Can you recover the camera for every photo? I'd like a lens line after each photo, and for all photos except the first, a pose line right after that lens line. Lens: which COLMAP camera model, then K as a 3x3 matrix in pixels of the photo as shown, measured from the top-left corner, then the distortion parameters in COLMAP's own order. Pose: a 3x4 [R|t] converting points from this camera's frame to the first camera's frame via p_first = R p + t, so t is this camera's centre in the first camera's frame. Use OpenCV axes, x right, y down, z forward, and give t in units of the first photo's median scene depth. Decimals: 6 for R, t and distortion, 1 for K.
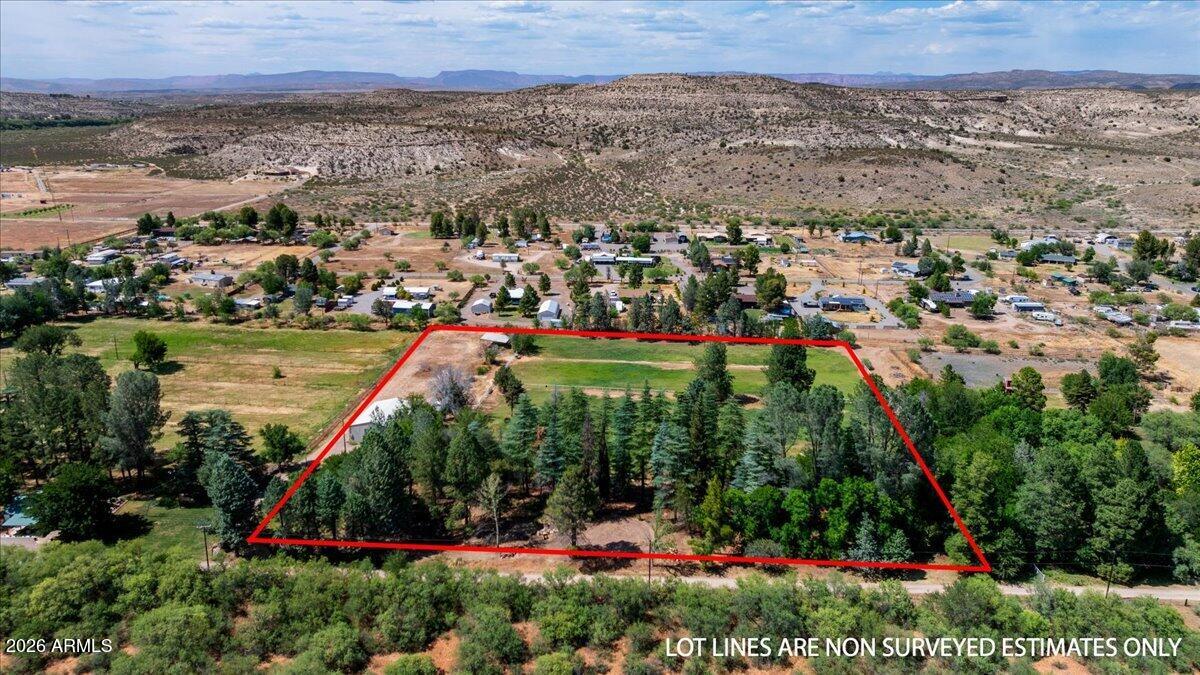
lens RADIAL K [[907.9, 0, 600.0], [0, 907.9, 337.5], [0, 0, 1]] dist [-0.069142, 0.084424]
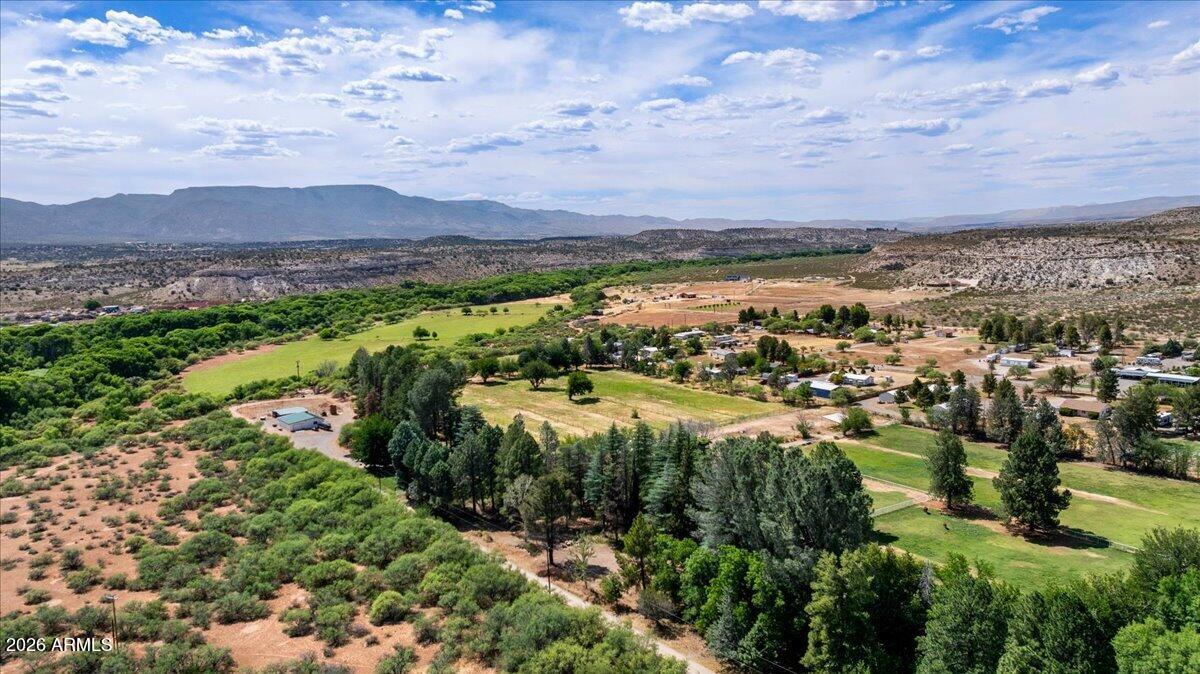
lens RADIAL K [[907.9, 0, 600.0], [0, 907.9, 337.0], [0, 0, 1]] dist [-0.069142, 0.084424]
pose [[0.612945, 0.050072, -0.788537, 0.181661], [-0.168615, 0.983290, -0.068629, 0.009433], [0.771925, 0.175024, 0.611146, 0.072285]]
